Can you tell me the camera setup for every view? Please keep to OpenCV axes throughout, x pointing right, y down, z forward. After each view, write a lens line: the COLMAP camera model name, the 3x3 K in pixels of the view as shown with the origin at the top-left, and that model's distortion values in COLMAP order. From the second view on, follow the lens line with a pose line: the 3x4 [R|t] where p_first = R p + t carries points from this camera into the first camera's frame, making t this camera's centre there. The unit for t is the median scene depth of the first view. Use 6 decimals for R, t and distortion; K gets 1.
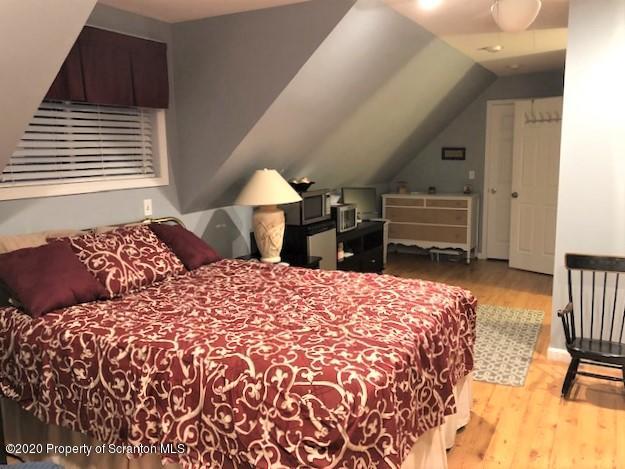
lens RADIAL K [[522.2, 0, 311.9], [0, 522.2, 234.5], [0, 0, 1]] dist [-0.000596, -0.000905]
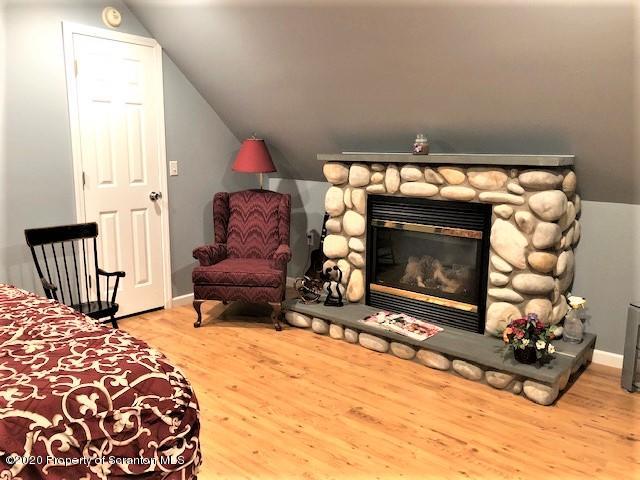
lens RADIAL K [[534.7, 0, 318.6], [0, 534.7, 239.4], [0, 0, 1]] dist [-0.000596, -0.000905]
pose [[0.199853, -0.159410, 0.966772, -0.684009], [0.141809, 0.980994, 0.132440, -0.003547], [-0.969510, 0.110629, 0.218661, 0.503208]]
